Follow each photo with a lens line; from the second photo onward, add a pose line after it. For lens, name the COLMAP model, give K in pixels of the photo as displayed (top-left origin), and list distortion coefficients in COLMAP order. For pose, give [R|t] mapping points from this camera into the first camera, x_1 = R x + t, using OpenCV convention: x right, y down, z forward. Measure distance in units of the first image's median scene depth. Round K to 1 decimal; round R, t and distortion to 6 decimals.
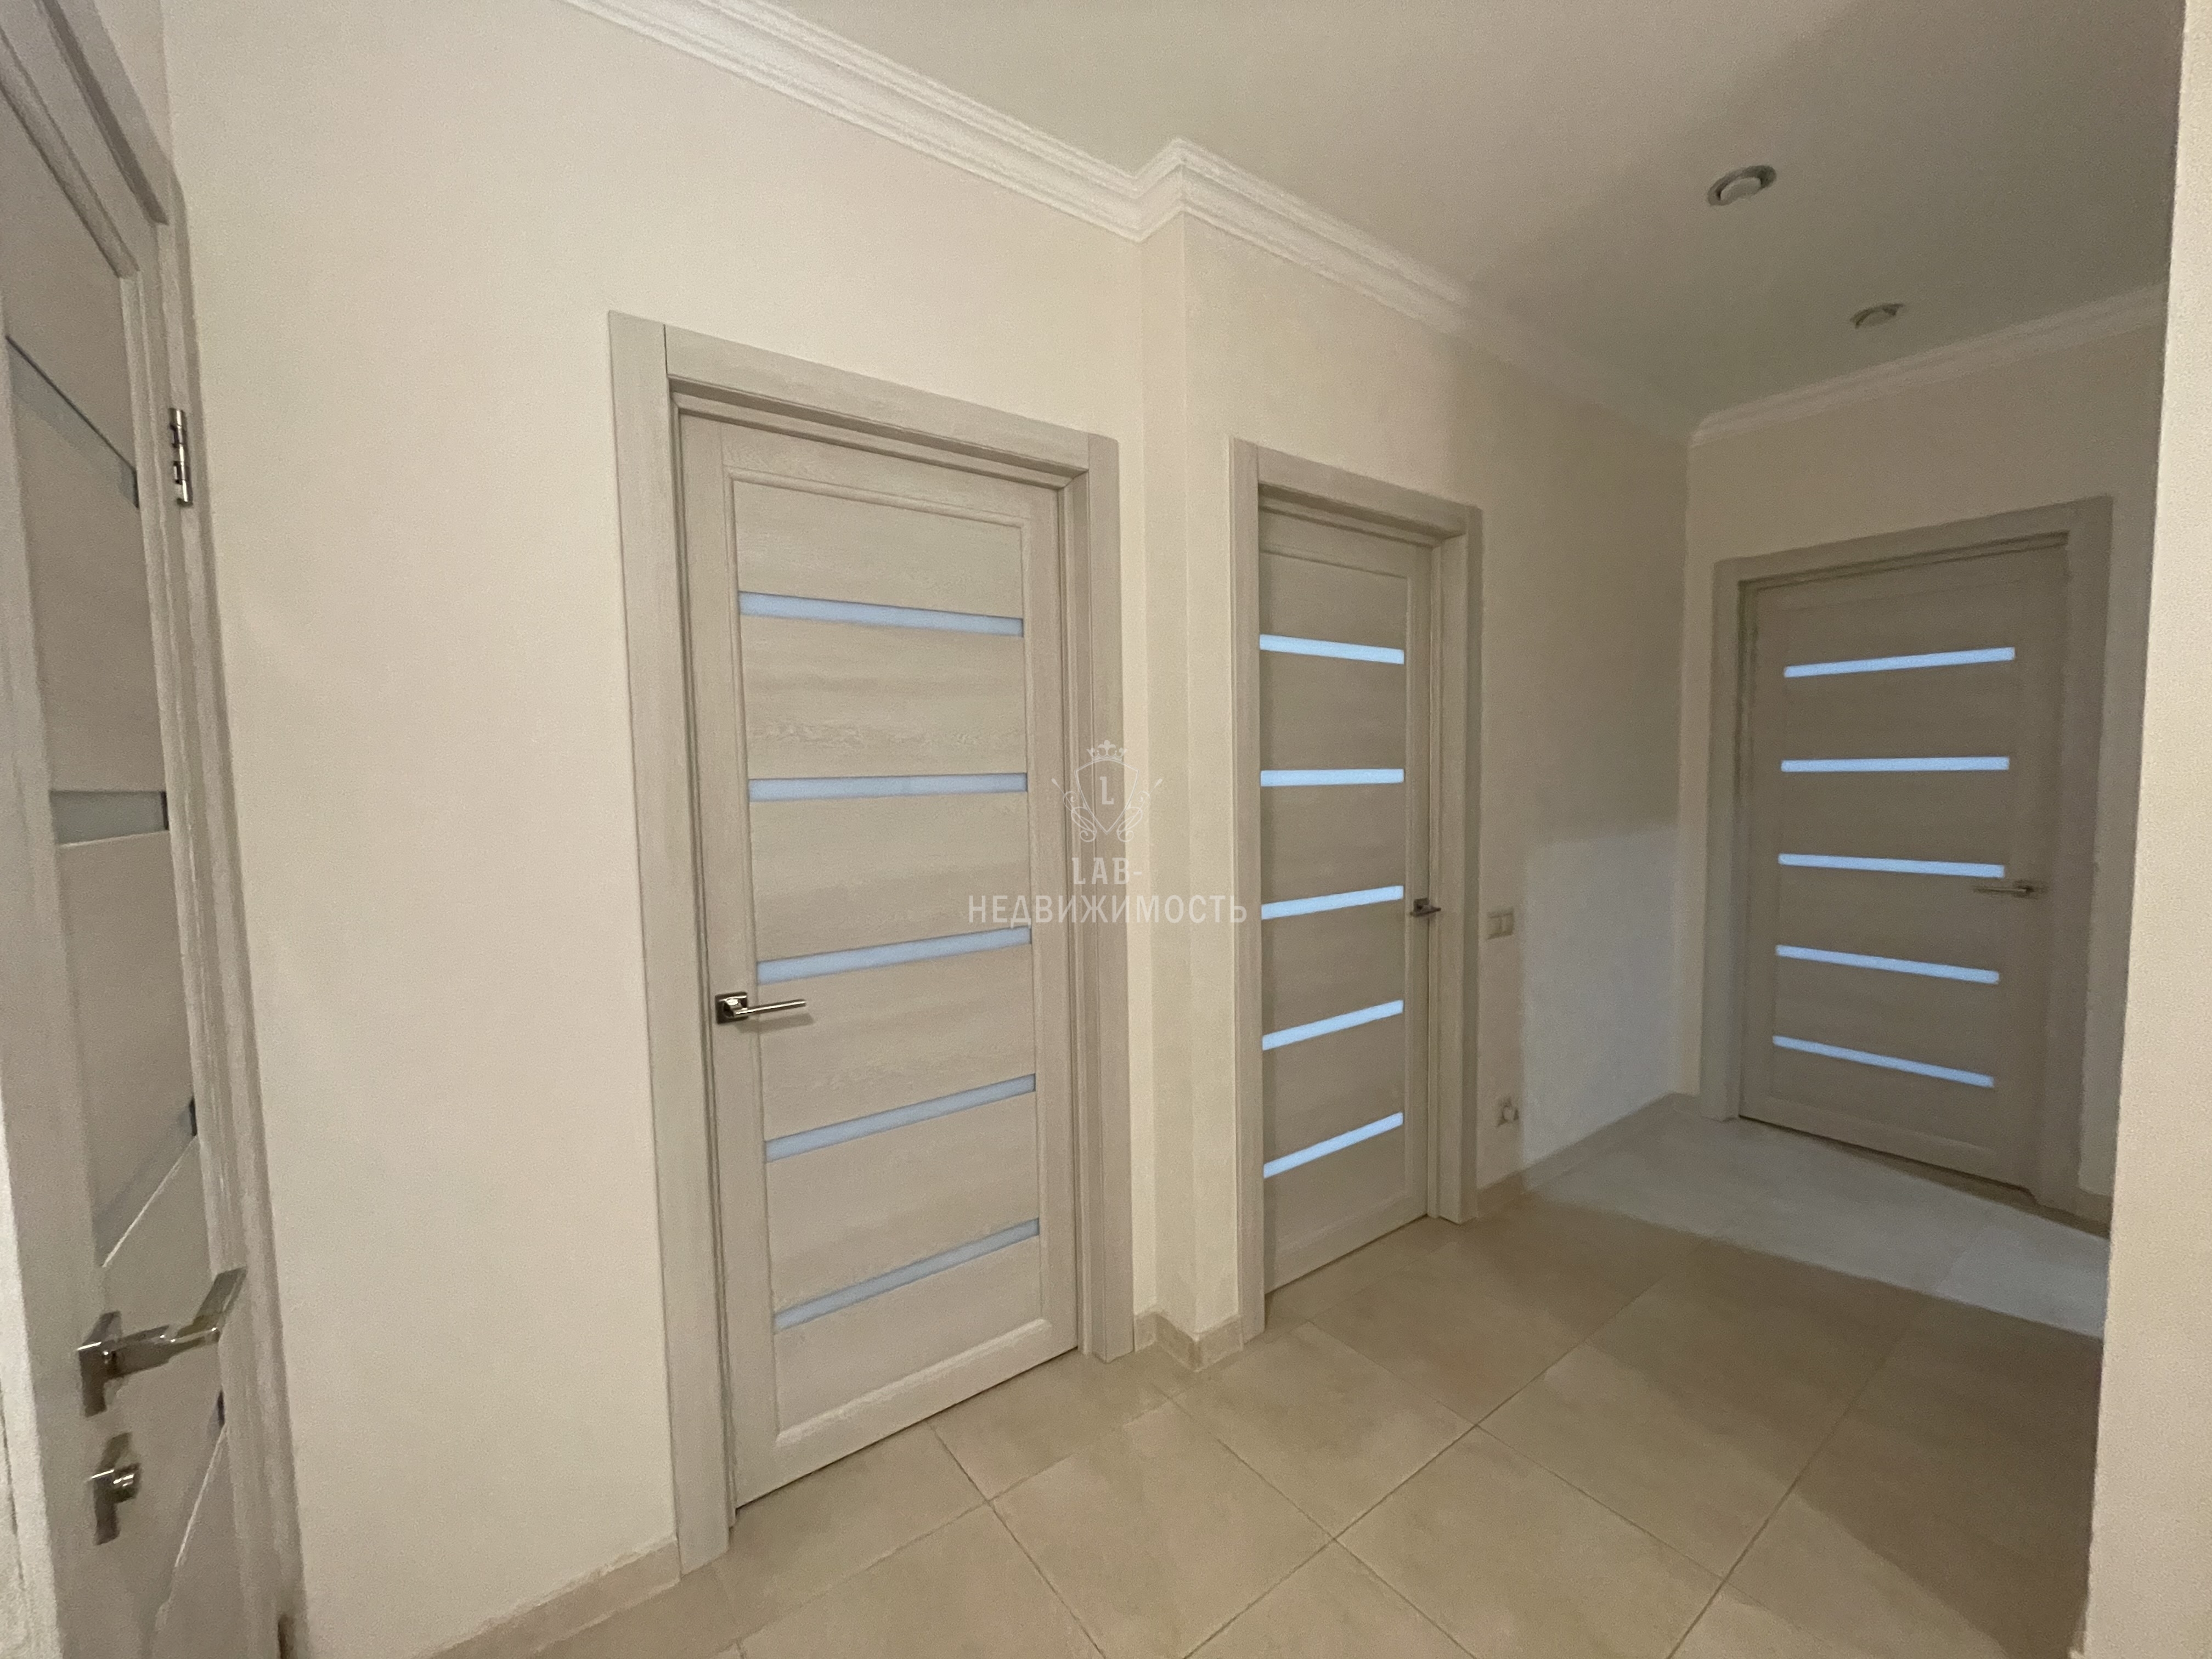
lens RADIAL K [[892.6, 0, 1106.0], [0, 892.6, 829.5], [0, 0, 1]] dist [0.000420, -0.000122]
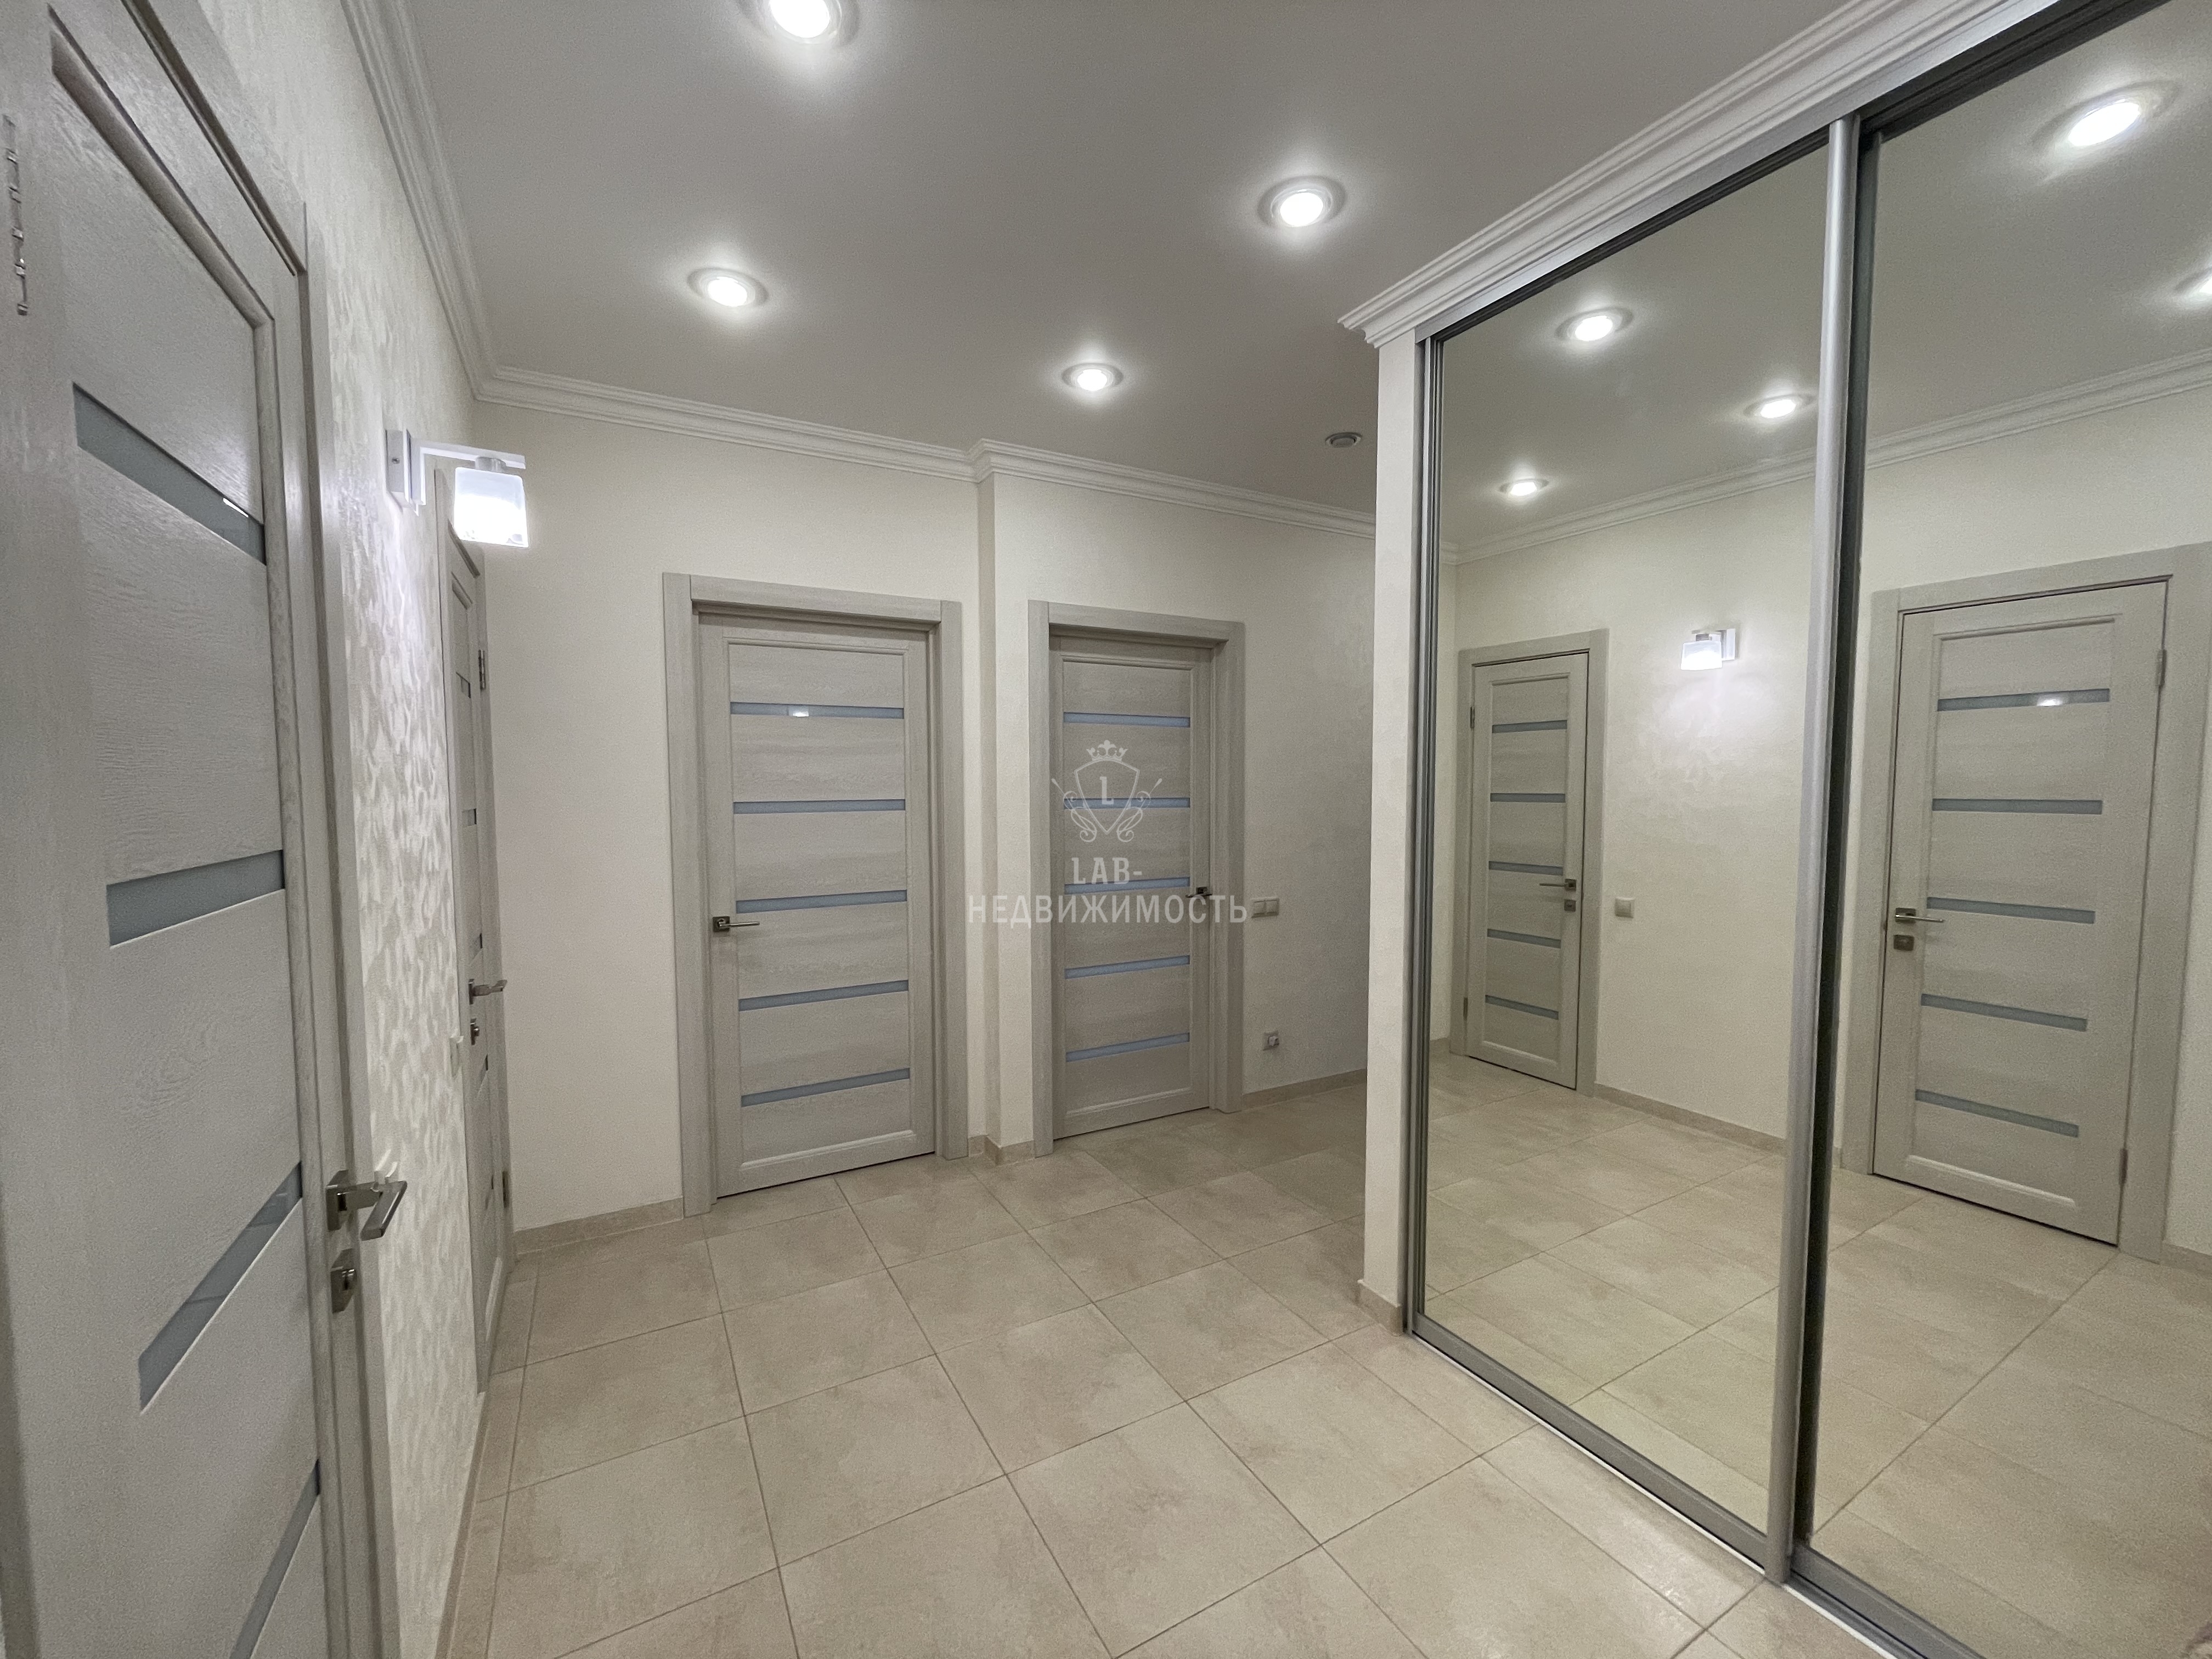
lens RADIAL K [[873.5, 0, 1108.6], [0, 873.5, 837.6], [0, 0, 1]] dist [-0.011736, 0.000617]
pose [[0.995875, 0.019736, -0.088569, 0.450896], [-0.020750, 0.999729, -0.010550, 0.017189], [0.088337, 0.012344, 0.996014, -0.611847]]
